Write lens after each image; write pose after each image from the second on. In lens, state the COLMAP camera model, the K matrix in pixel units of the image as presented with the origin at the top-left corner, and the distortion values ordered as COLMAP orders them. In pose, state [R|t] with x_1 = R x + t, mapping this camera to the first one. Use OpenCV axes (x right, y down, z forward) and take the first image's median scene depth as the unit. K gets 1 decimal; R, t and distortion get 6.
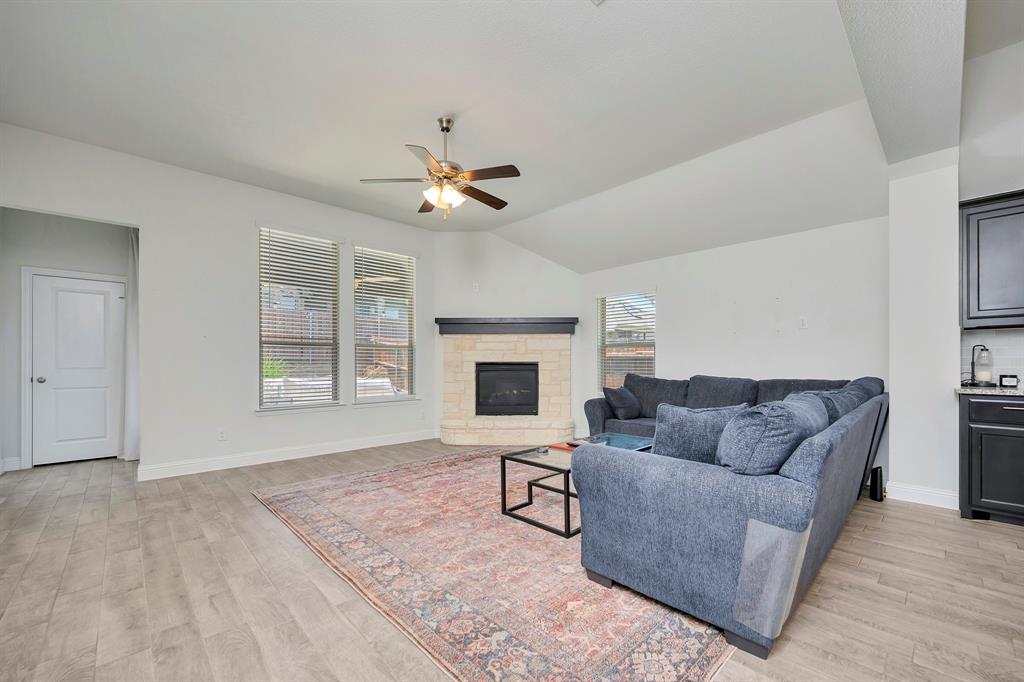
lens RADIAL K [[412.0, 0, 518.2], [0, 412.0, 361.2], [0, 0, 1]] dist [-0.001568, -0.000277]
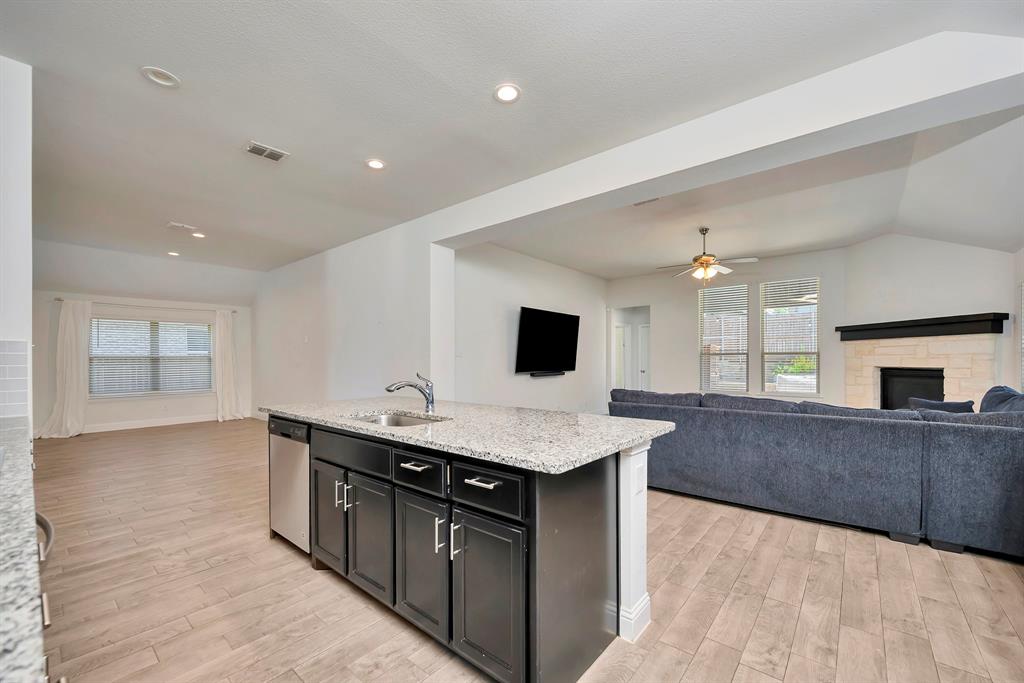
lens RADIAL K [[412.0, 0, 518.8], [0, 412.0, 358.5], [0, 0, 1]] dist [-0.002220, 0.000088]
pose [[0.111629, -0.000599, -0.993750, 1.409731], [0.007993, 0.999968, 0.000295, -0.044992], [0.993718, -0.007976, 0.111630, 0.028383]]
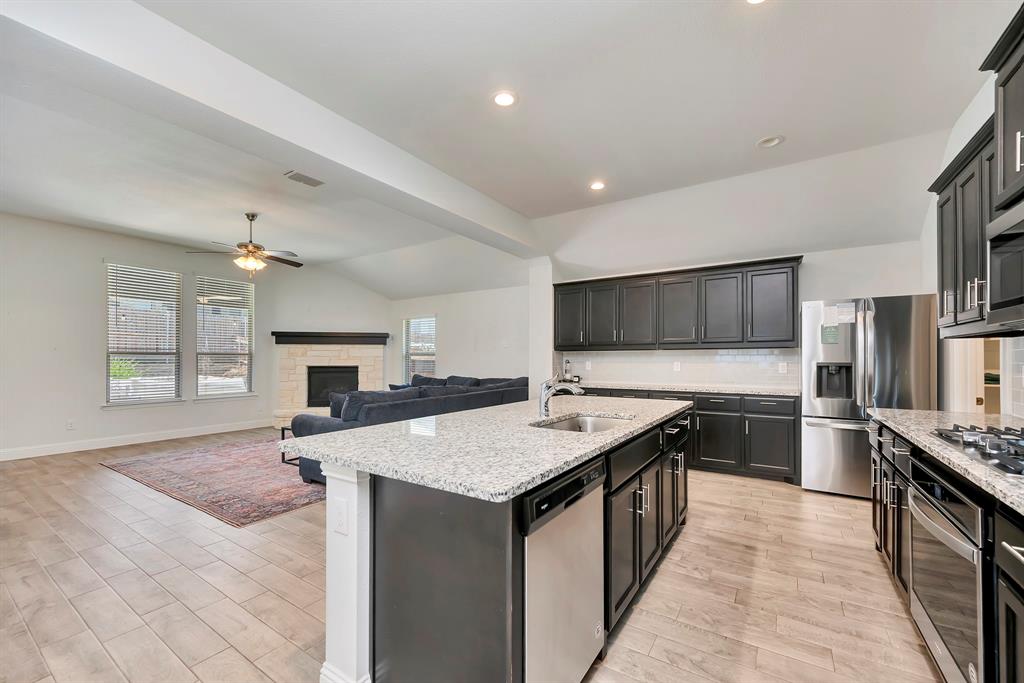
lens RADIAL K [[411.1, 0, 518.8], [0, 411.1, 356.0], [0, 0, 1]] dist [-0.000912, 0.000050]
pose [[0.974431, 0.002566, 0.224673, 0.446318], [-0.001995, 0.999994, -0.002768, -0.047289], [-0.224679, 0.002249, 0.974430, -0.711009]]
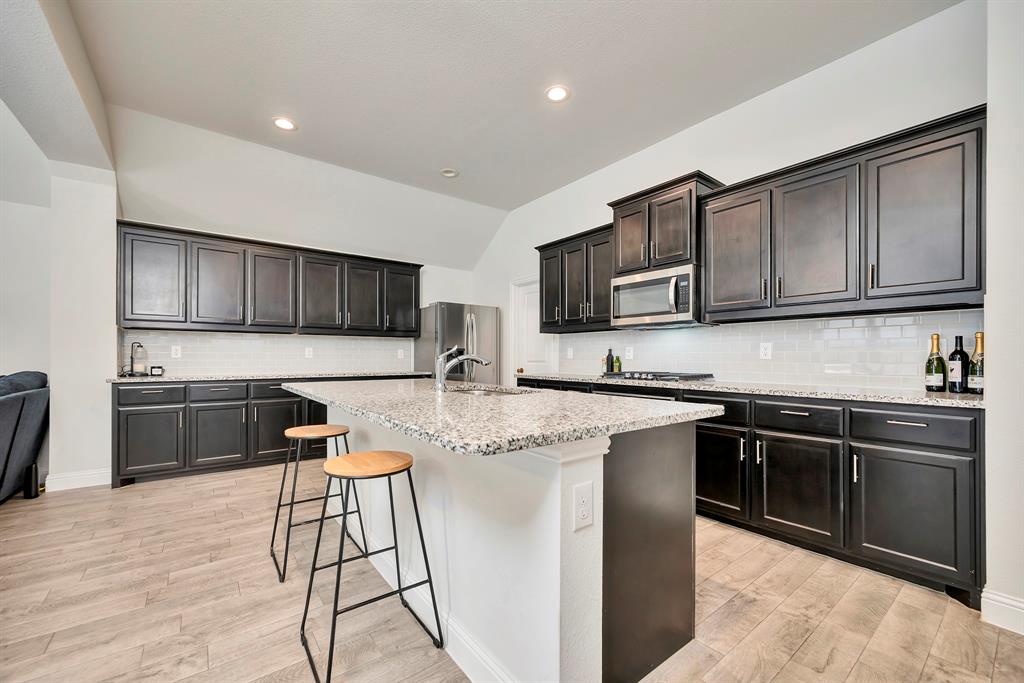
lens RADIAL K [[412.0, 0, 518.8], [0, 412.0, 358.5], [0, 0, 1]] dist [-0.002220, 0.000088]
pose [[0.101644, 0.000484, 0.994821, 0.022437], [-0.007767, 0.999970, 0.000307, -0.000464], [-0.994790, -0.007758, 0.101645, -0.230805]]
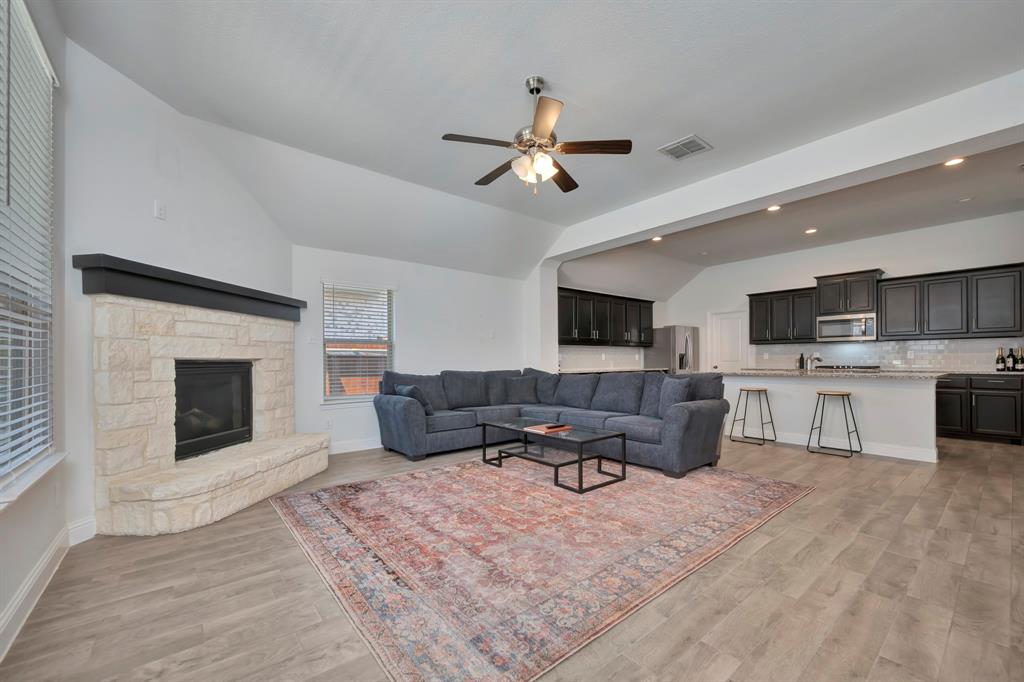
lens RADIAL K [[409.3, 0, 516.1], [0, 409.3, 359.9], [0, 0, 1]] dist [-0.000520, -0.000041]
pose [[0.078628, 0.002805, 0.996900, -1.005105], [0.000525, 0.999996, -0.002855, 0.008276], [-0.996904, 0.000748, 0.078626, 0.943286]]
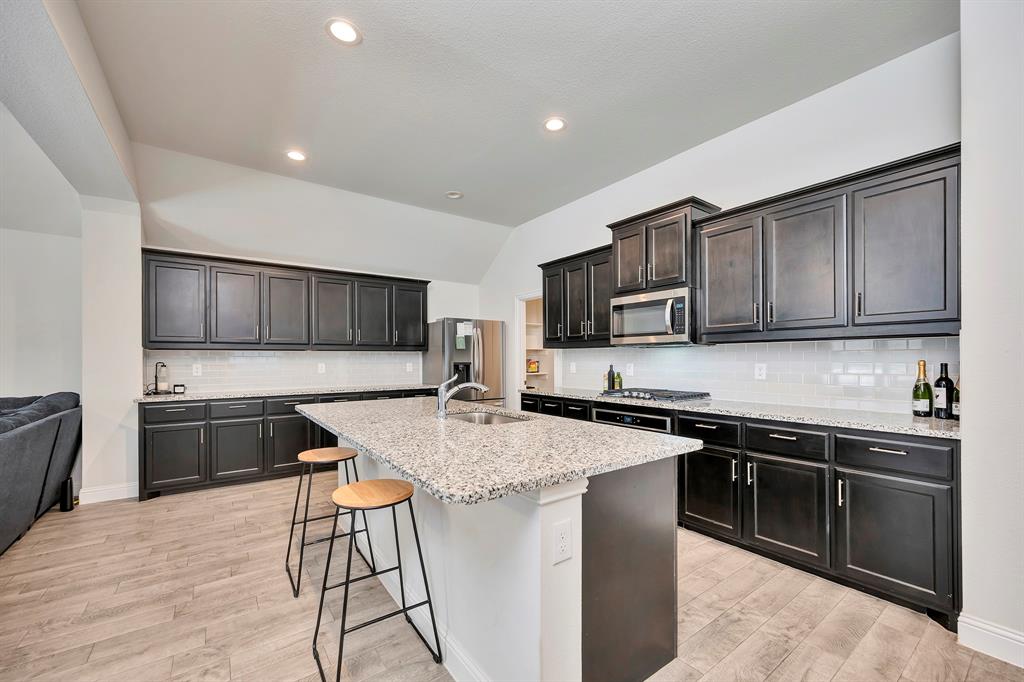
lens RADIAL K [[412.0, 0, 518.2], [0, 412.0, 361.2], [0, 0, 1]] dist [-0.001568, -0.000277]
pose [[0.130424, -0.002162, 0.991456, -0.011110], [-0.002057, 0.999995, 0.002451, -0.043907], [-0.991456, -0.002359, 0.130419, -0.258369]]
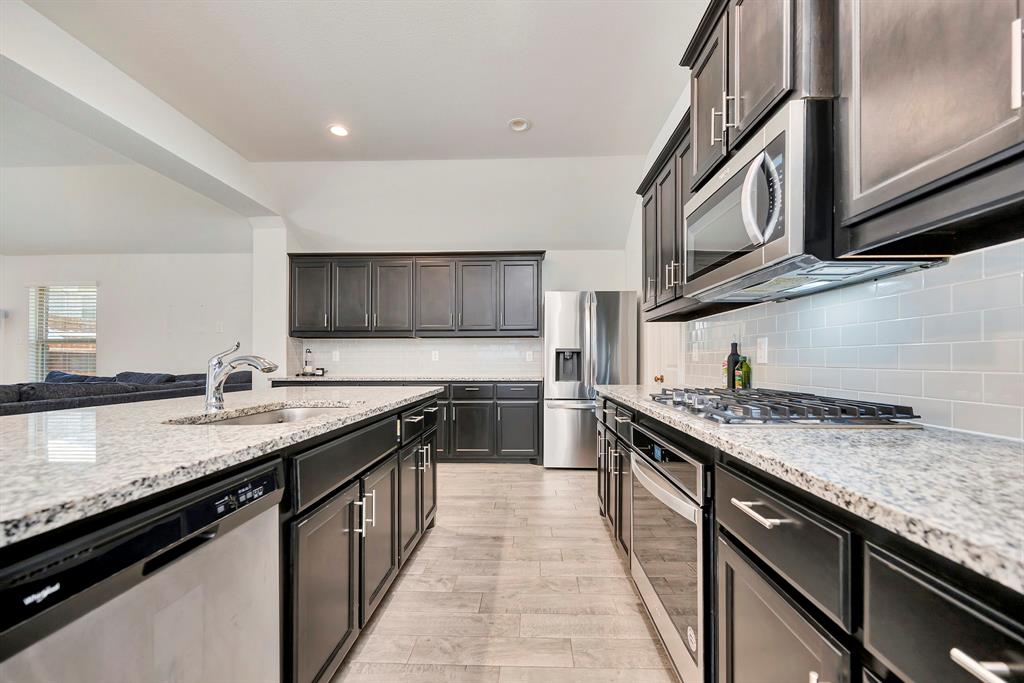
lens RADIAL K [[411.1, 0, 518.8], [0, 411.1, 356.0], [0, 0, 1]] dist [-0.000912, 0.000050]
pose [[0.718335, 0.008522, 0.695645, 0.569333], [-0.004532, 0.999961, -0.007570, -0.004003], [-0.695682, 0.002285, 0.718346, -0.596514]]
